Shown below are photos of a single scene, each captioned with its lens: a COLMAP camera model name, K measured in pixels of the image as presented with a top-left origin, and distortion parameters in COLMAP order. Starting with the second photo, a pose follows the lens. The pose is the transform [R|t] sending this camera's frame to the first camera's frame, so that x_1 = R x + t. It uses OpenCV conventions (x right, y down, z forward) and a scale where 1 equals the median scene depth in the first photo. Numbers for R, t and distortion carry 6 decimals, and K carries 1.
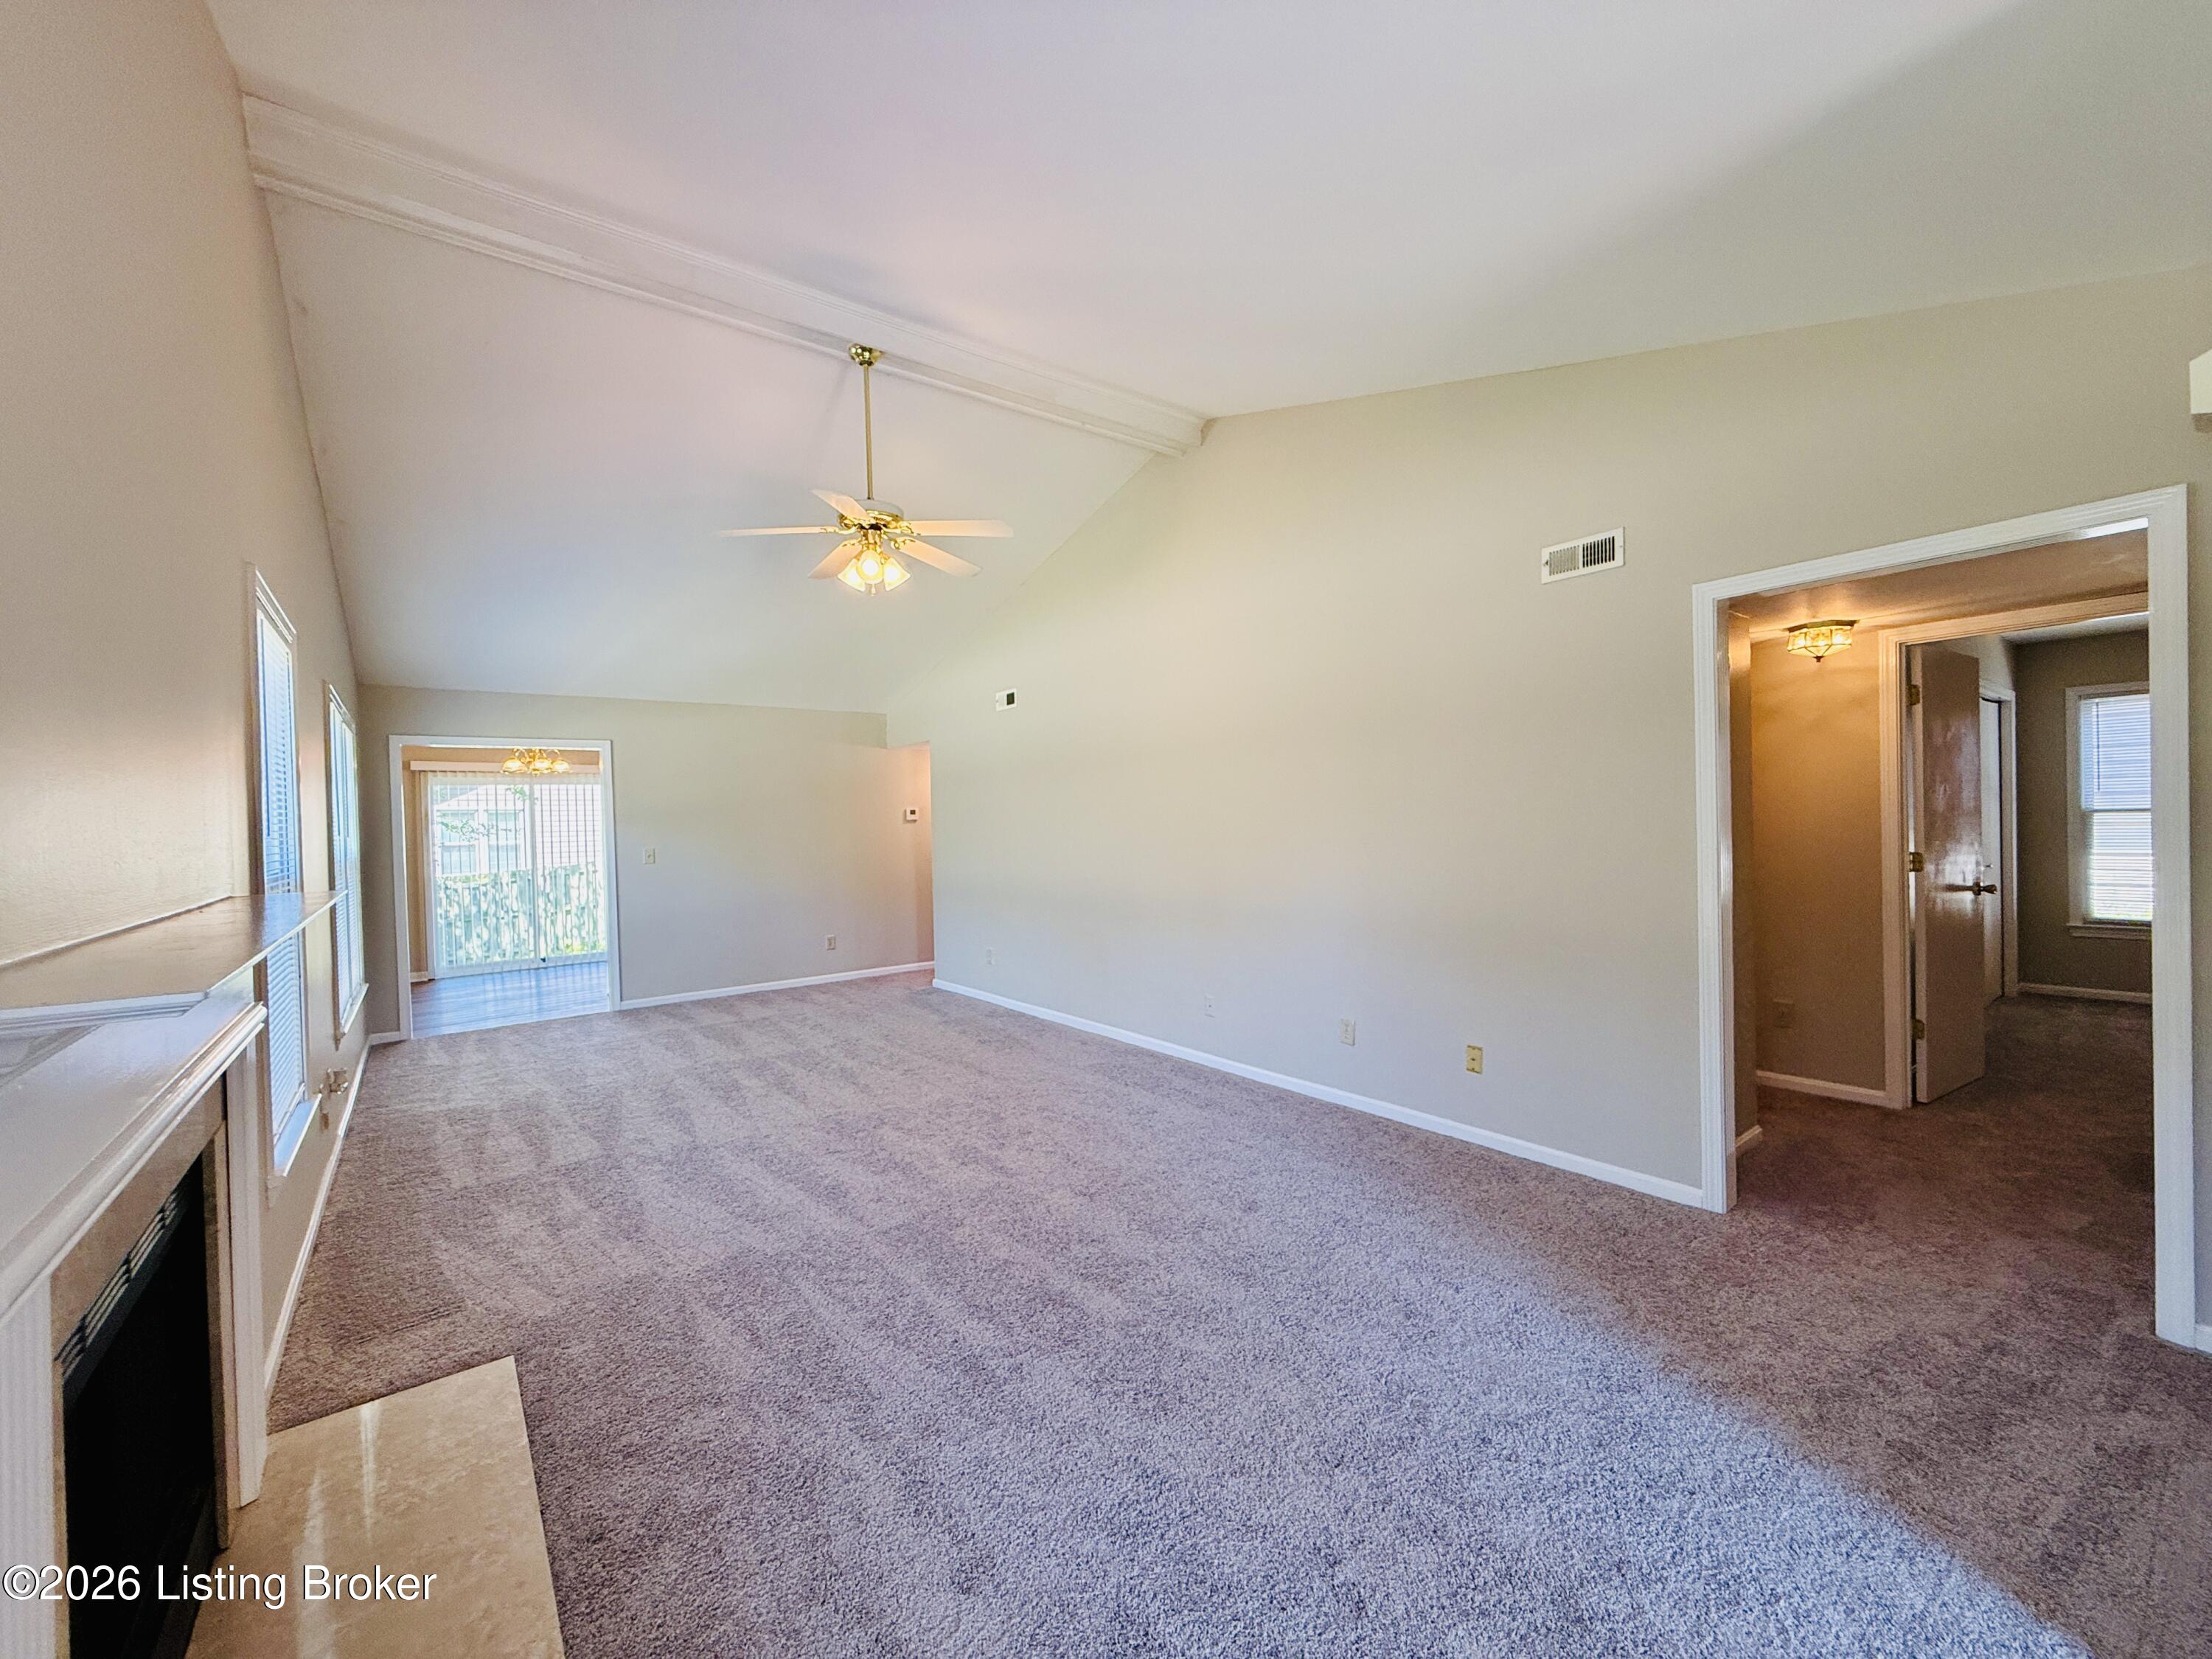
lens RADIAL K [[880.3, 0, 1107.7], [0, 880.3, 836.3], [0, 0, 1]] dist [0.001790, -0.000374]
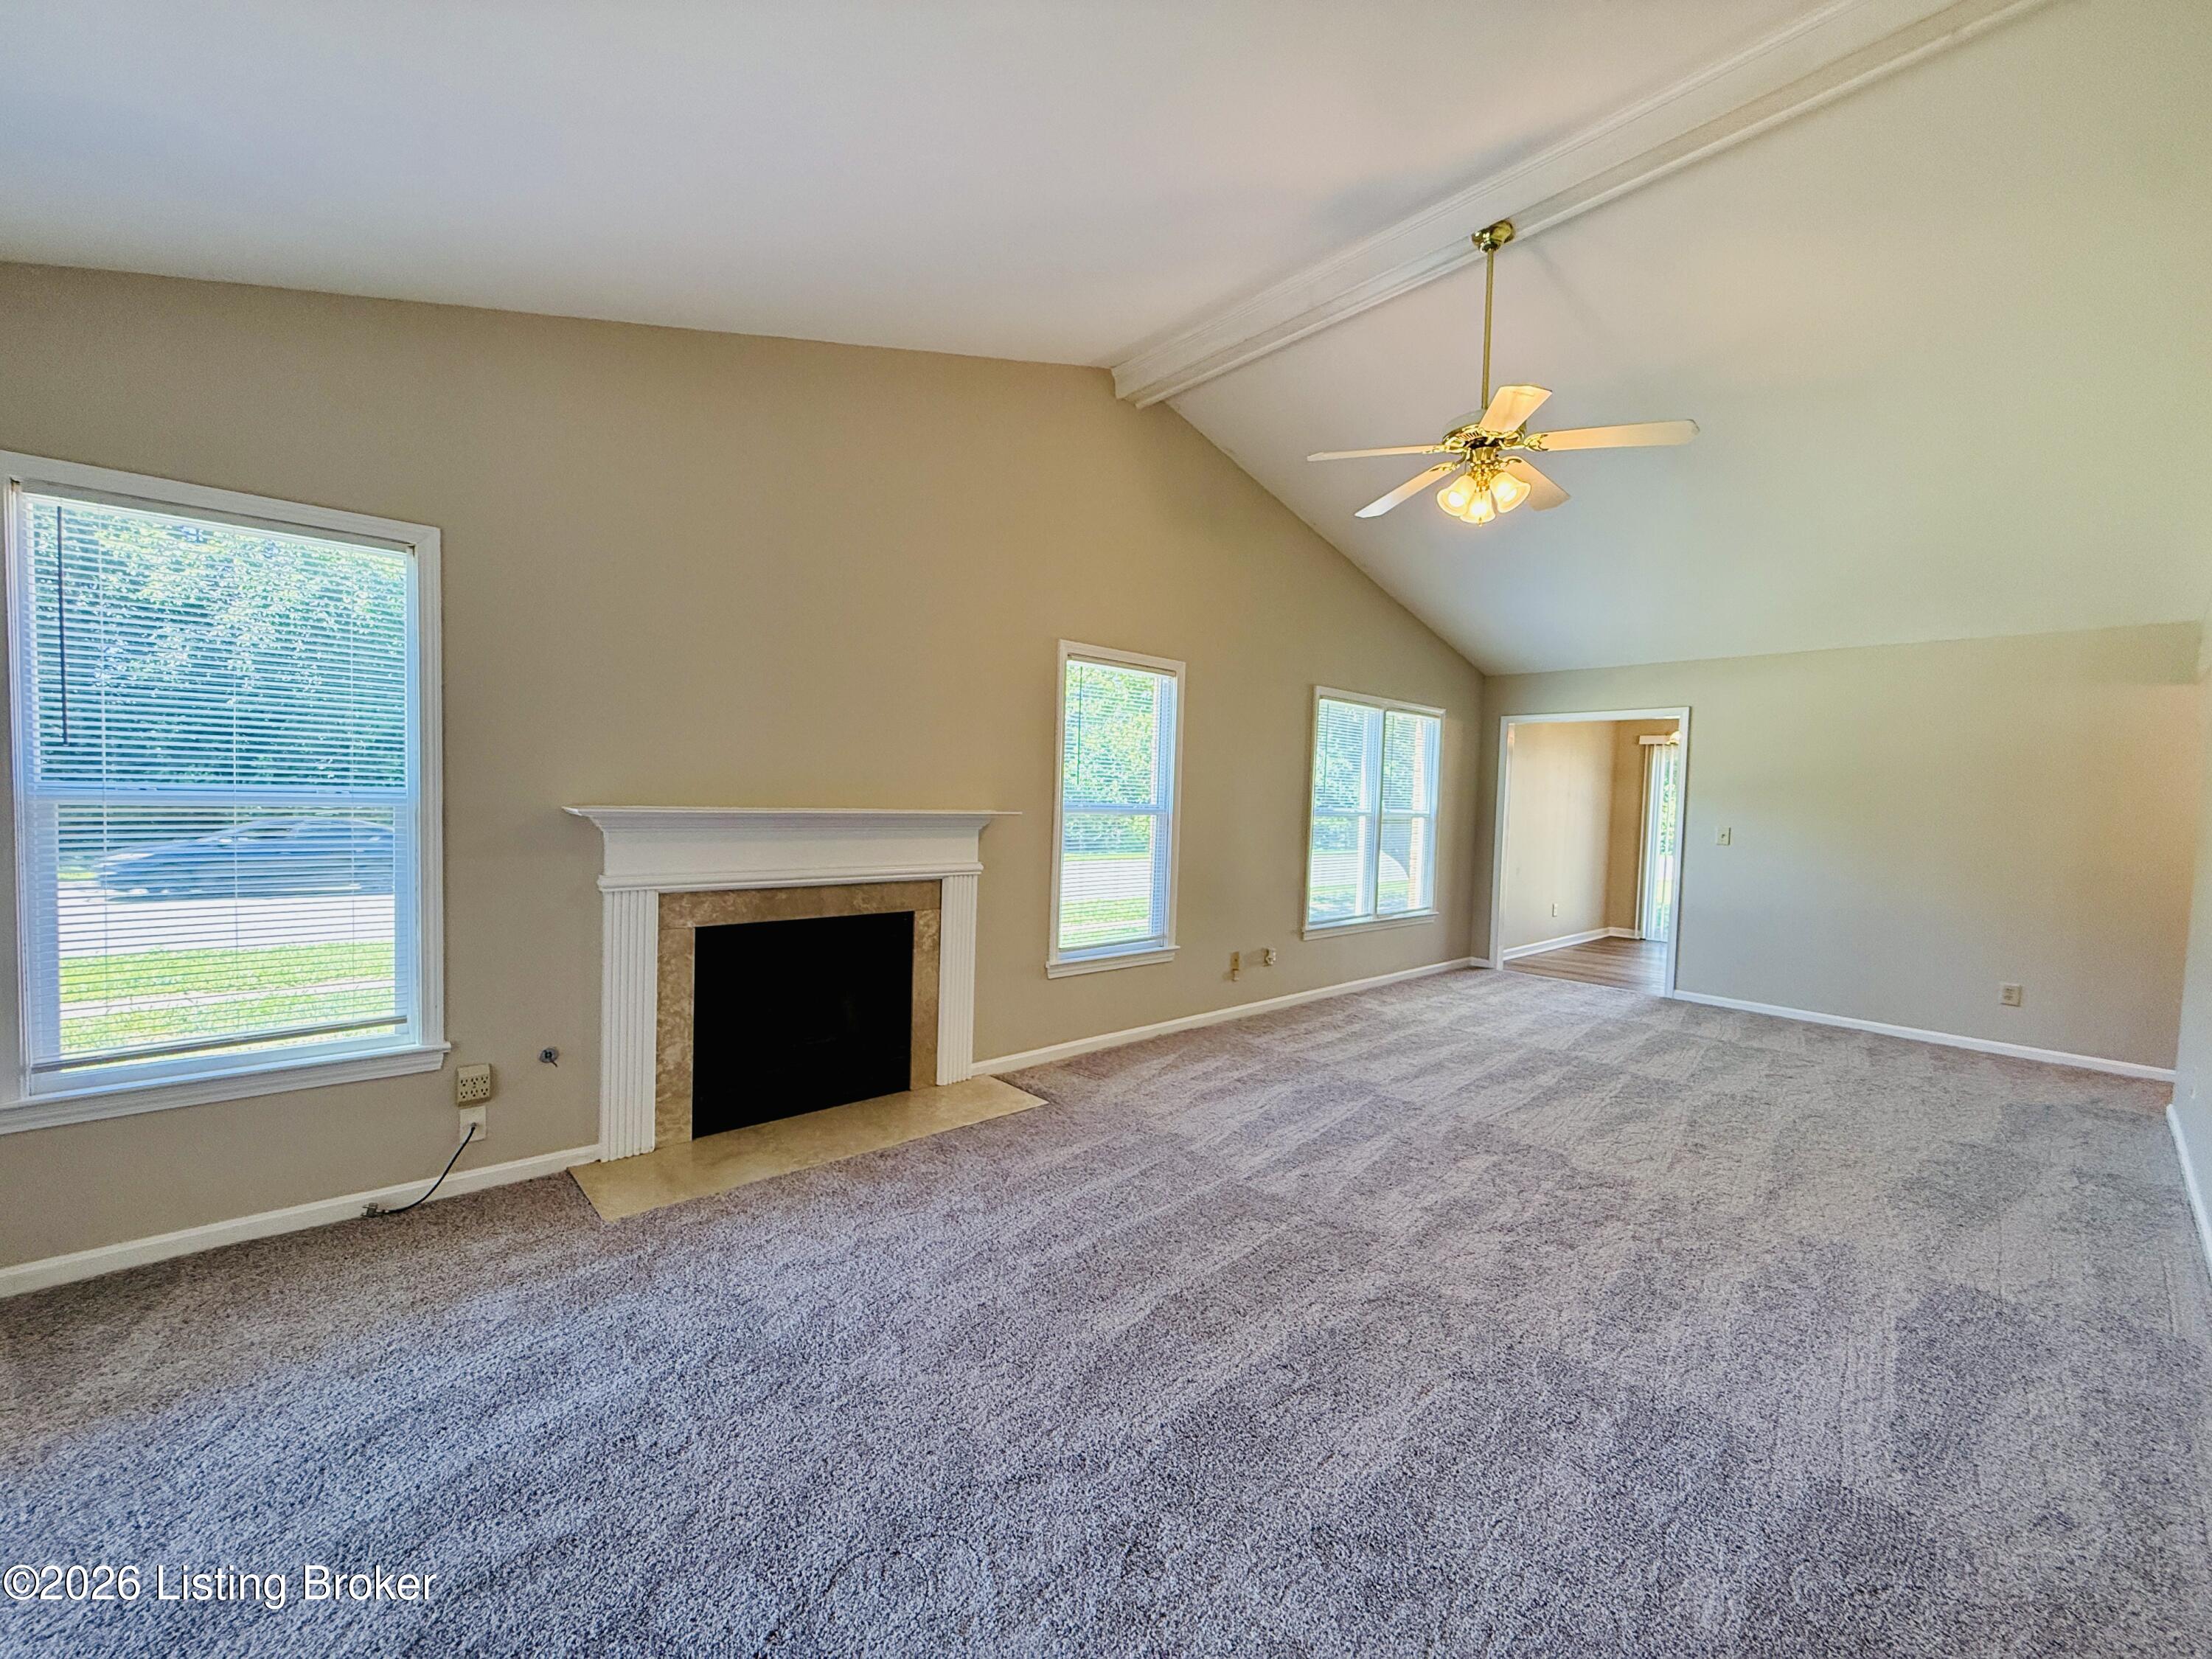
lens RADIAL K [[880.3, 0, 1094.0], [0, 880.3, 837.7], [0, 0, 1]] dist [0.001790, -0.000374]
pose [[0.065409, 0.076548, -0.994918, 0.540483], [-0.047245, 0.996173, 0.073539, -0.018194], [0.996739, 0.042195, 0.068775, 0.548644]]
